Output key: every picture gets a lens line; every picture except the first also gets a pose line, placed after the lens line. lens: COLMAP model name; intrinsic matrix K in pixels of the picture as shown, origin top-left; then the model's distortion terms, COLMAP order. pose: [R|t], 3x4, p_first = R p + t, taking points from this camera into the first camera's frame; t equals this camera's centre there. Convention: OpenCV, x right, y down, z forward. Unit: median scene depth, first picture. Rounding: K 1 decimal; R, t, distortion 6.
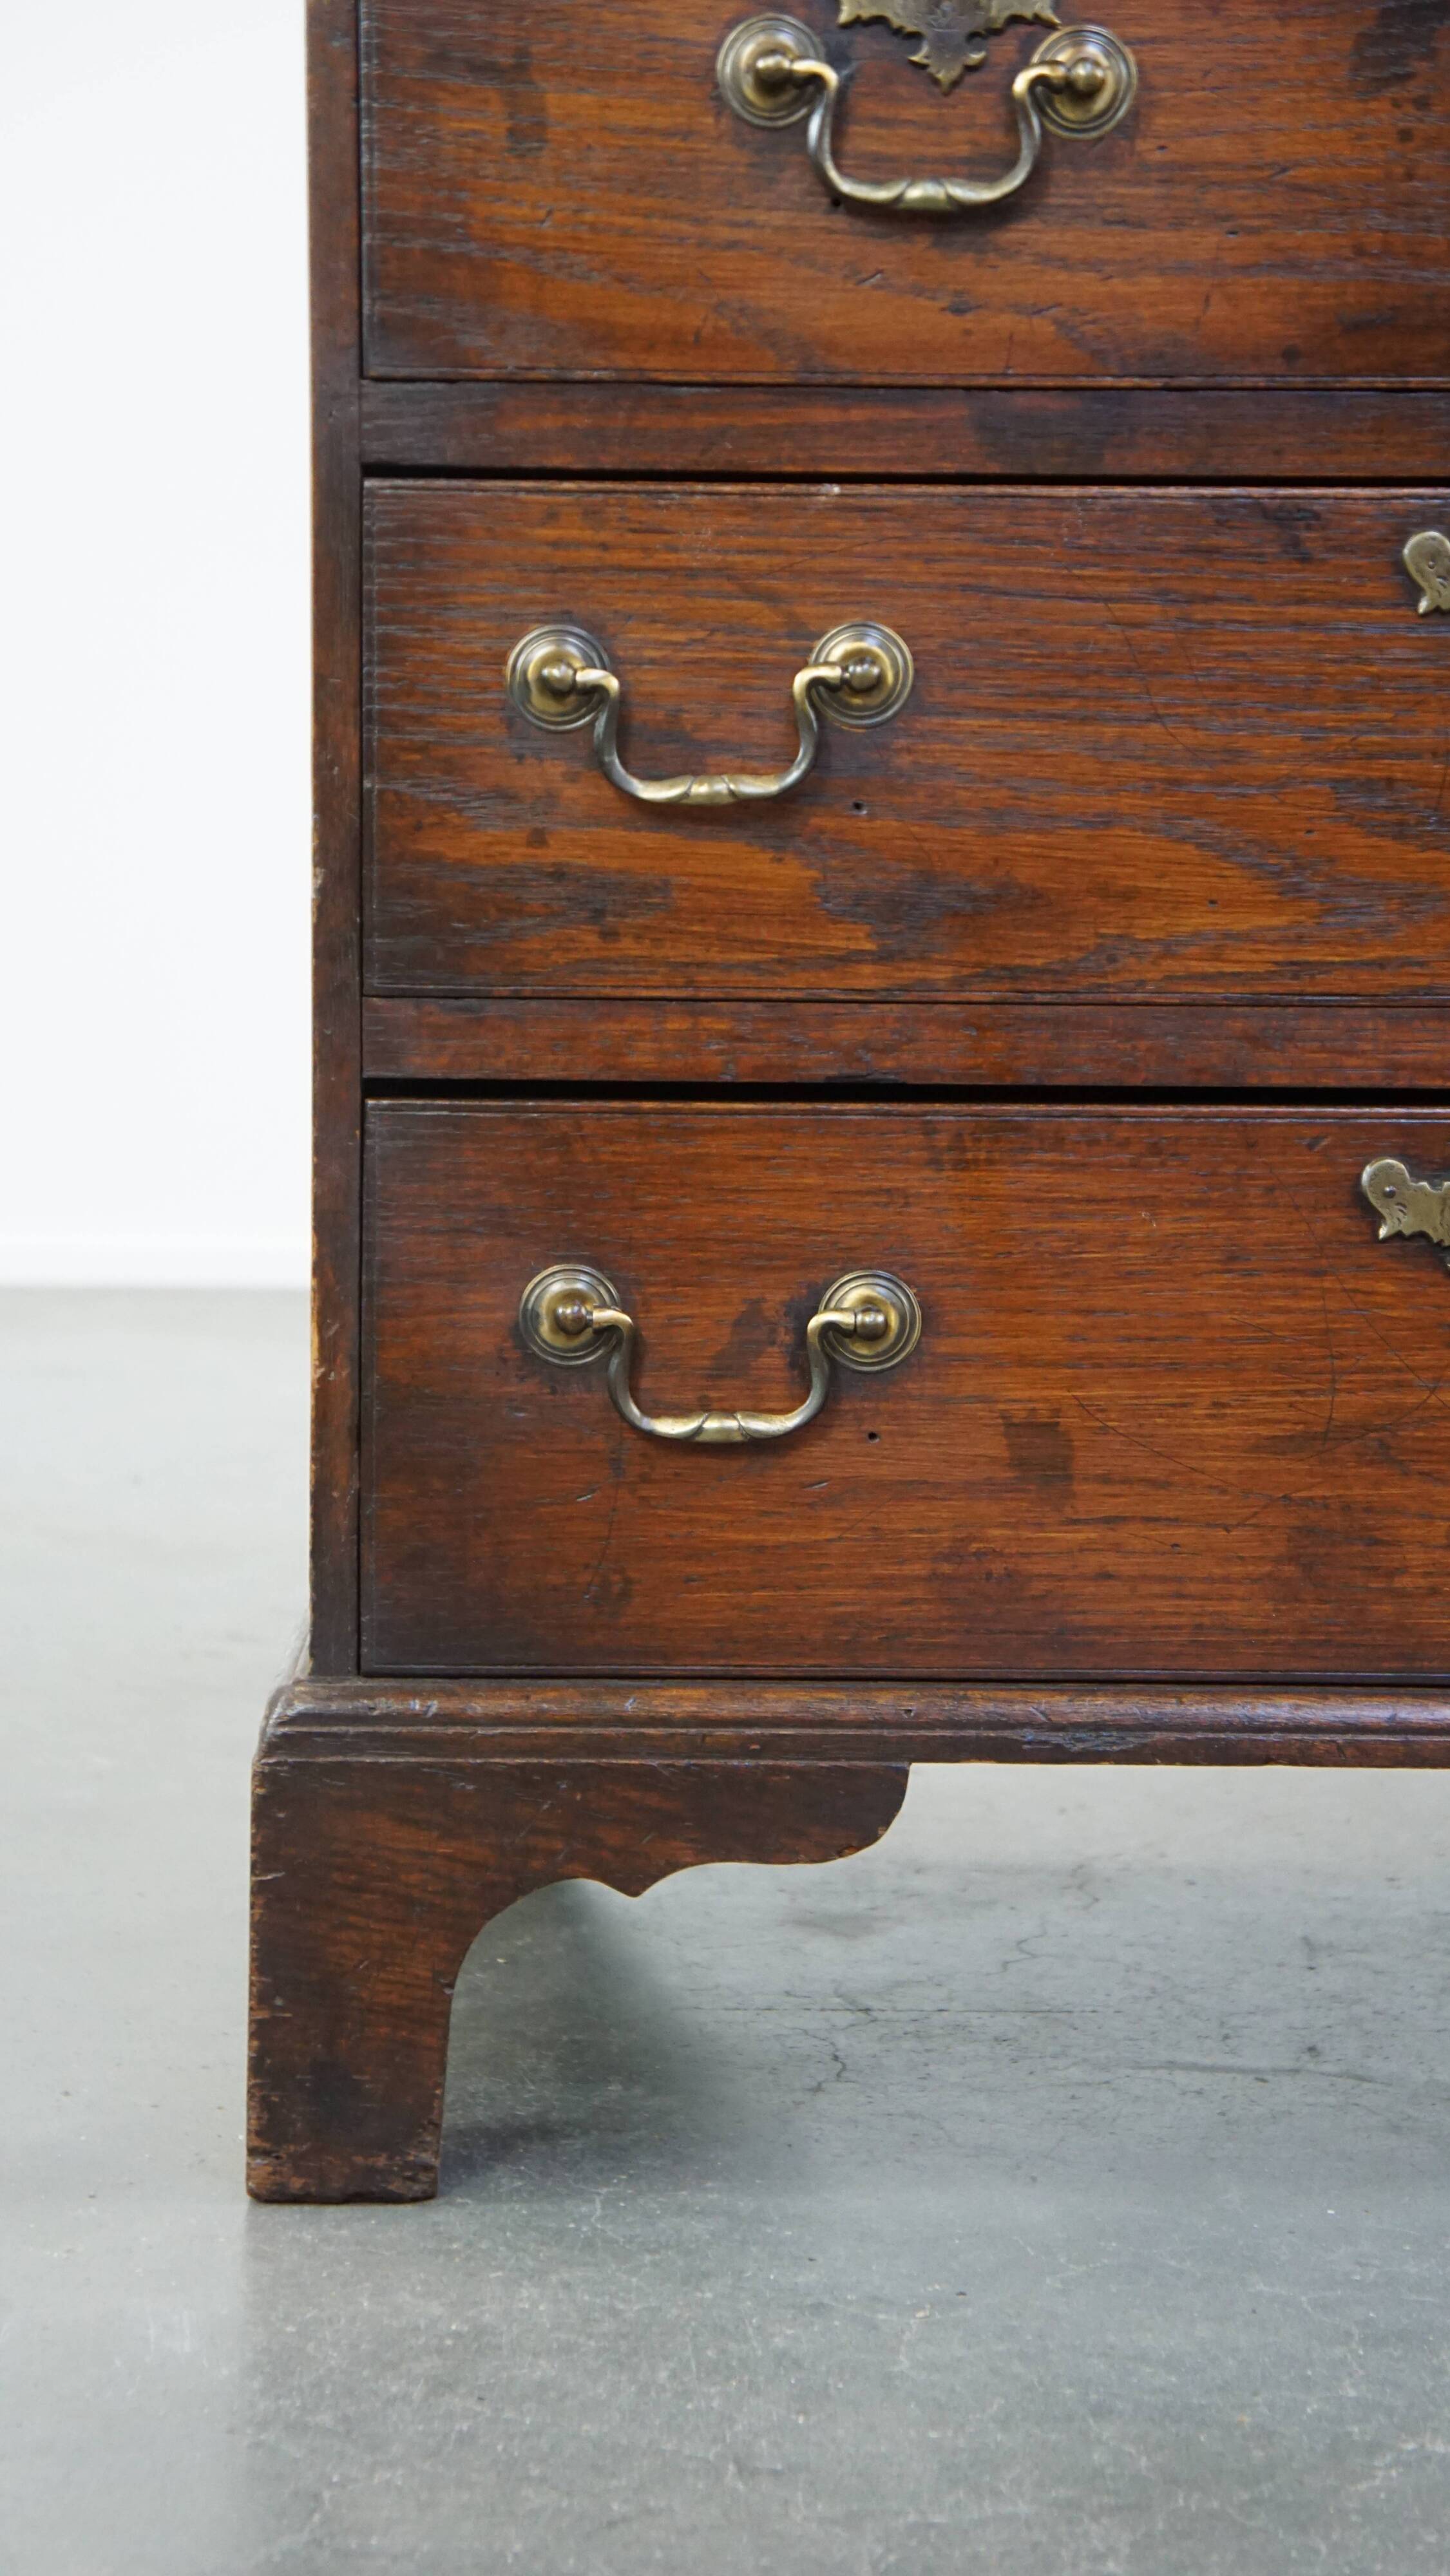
lens RADIAL K [[4689.9, 0, 725.0], [0, 4689.9, 1288.0], [0, 0, 1]] dist [0.266526, 0.130120]
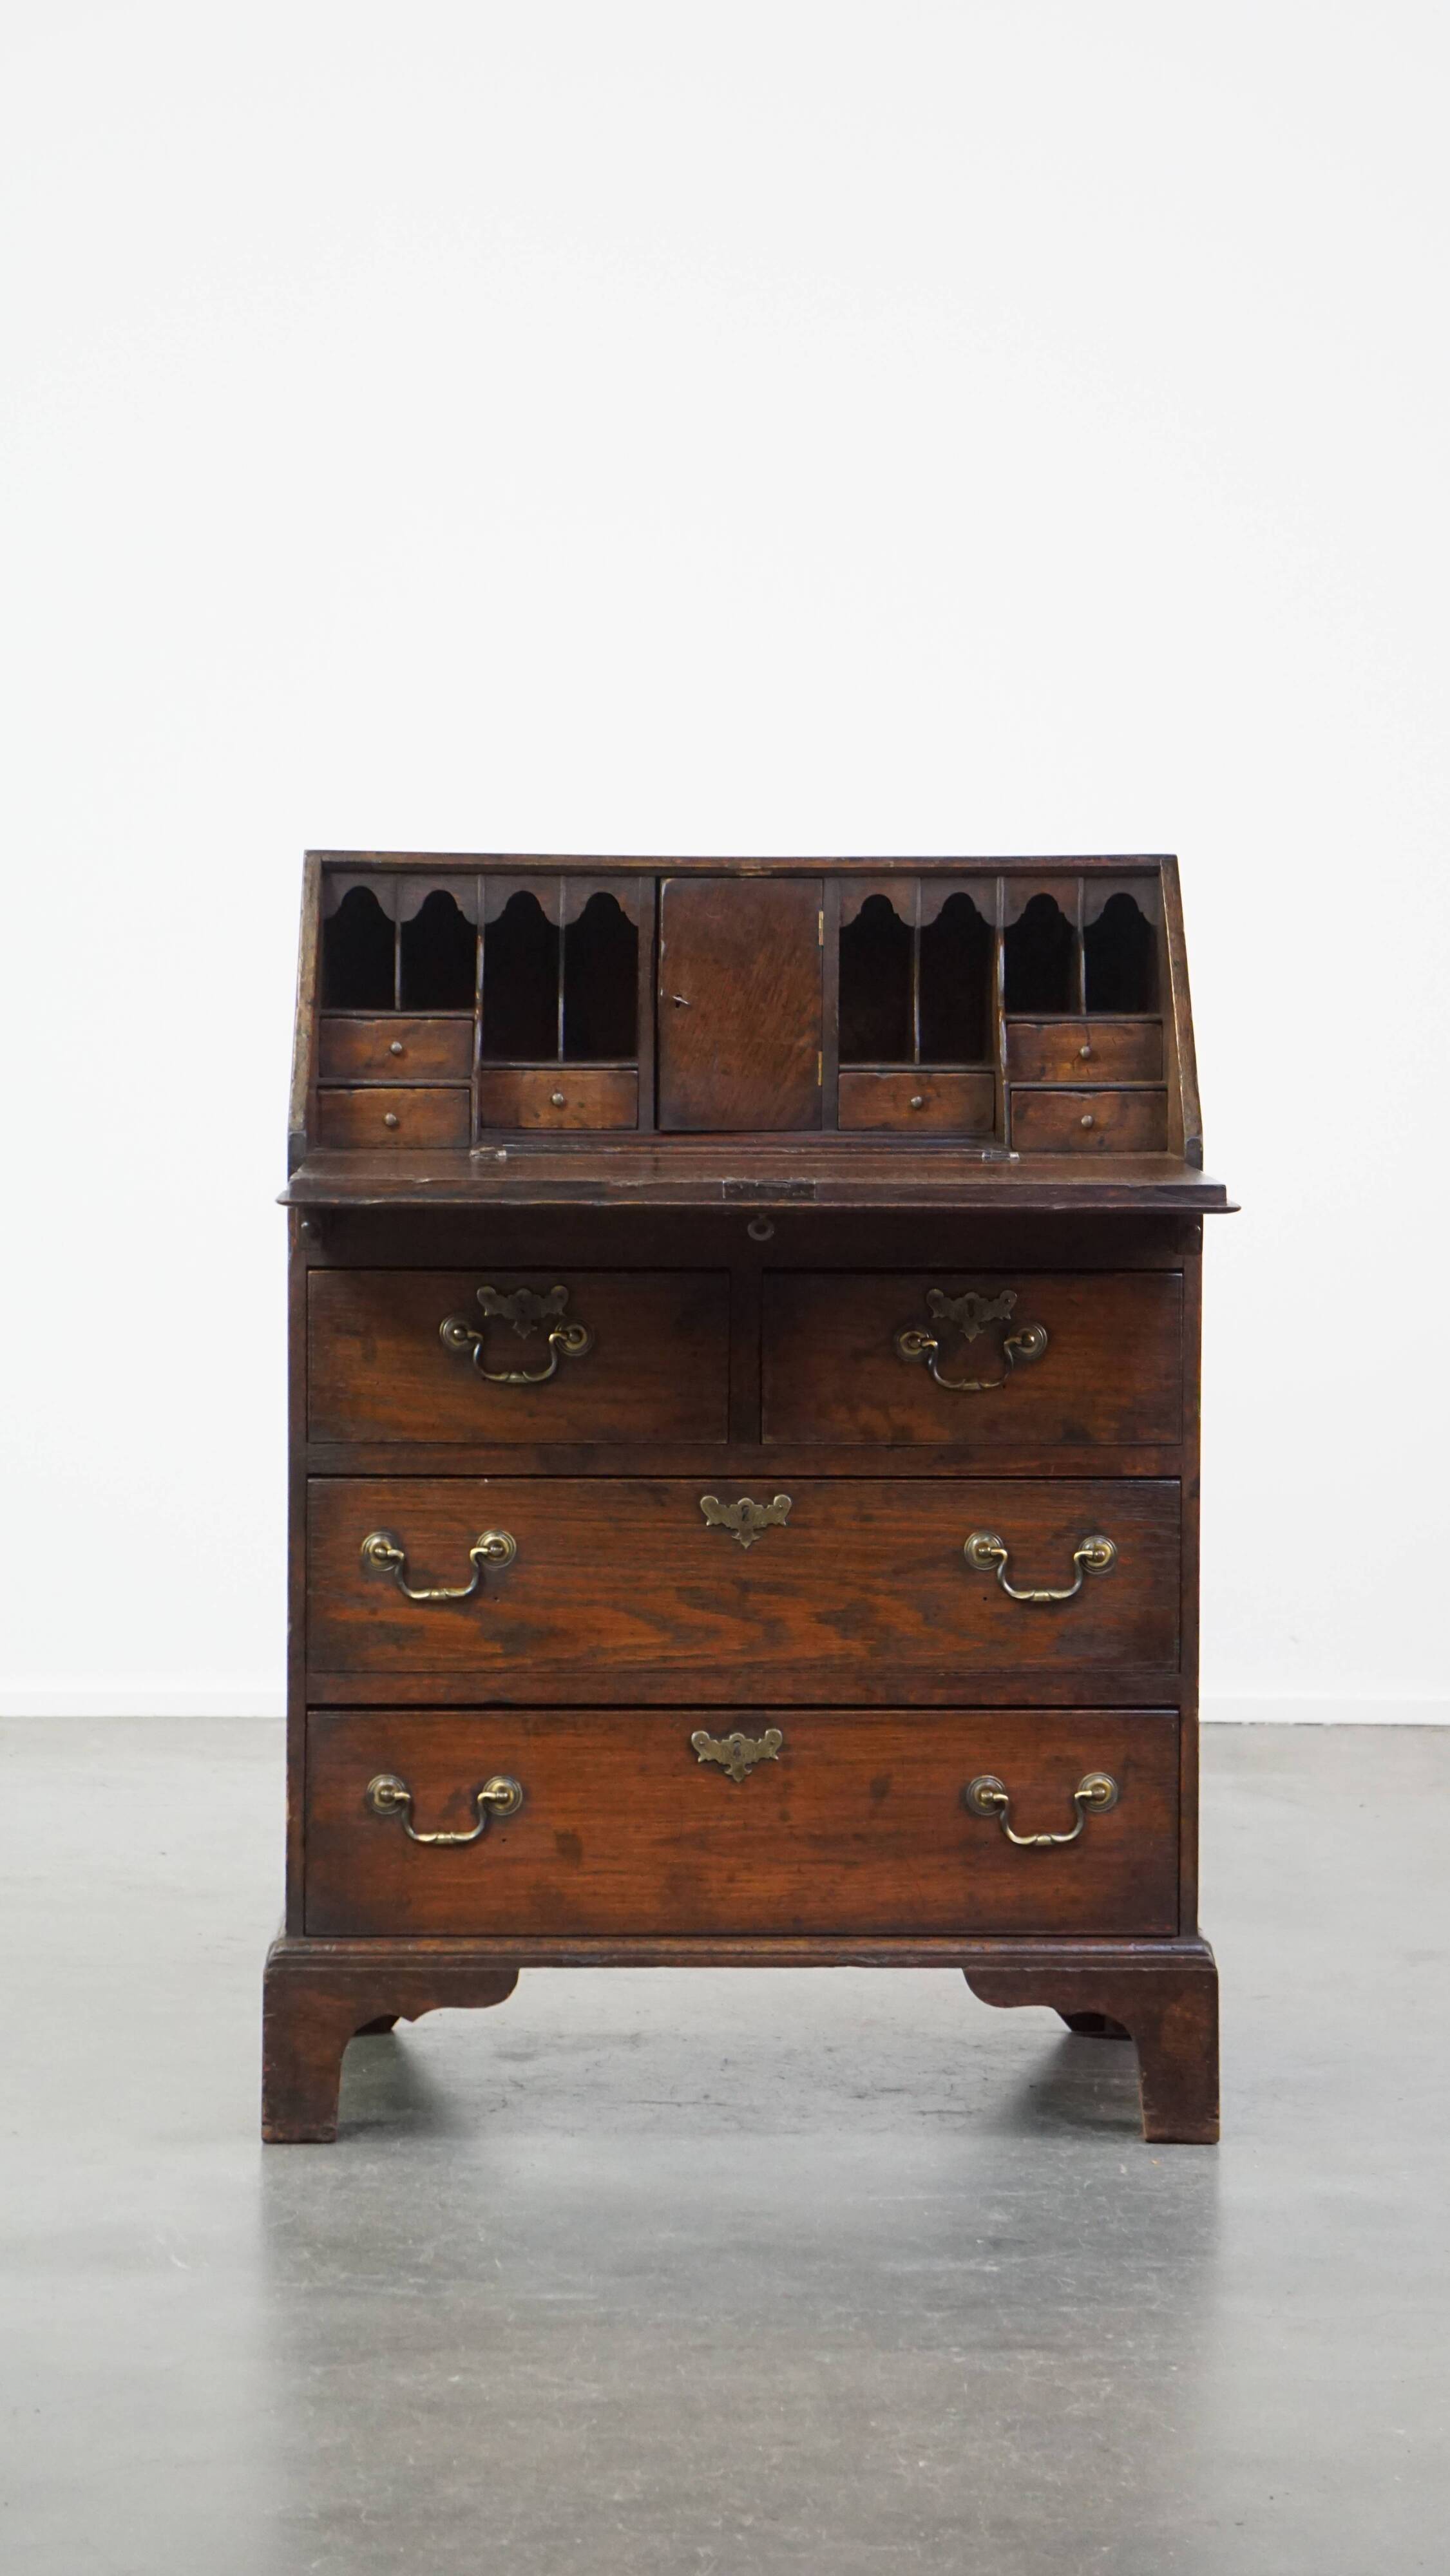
lens RADIAL K [[5777.2, 0, 725.0], [0, 5777.2, 1288.0], [0, 0, 1]] dist [0.320544, -0.237590]
pose [[0.999966, -0.006878, 0.004516, 0.141419], [0.007096, 0.998720, -0.050070, -0.112053], [-0.004166, 0.050100, 0.998735, -2.210907]]
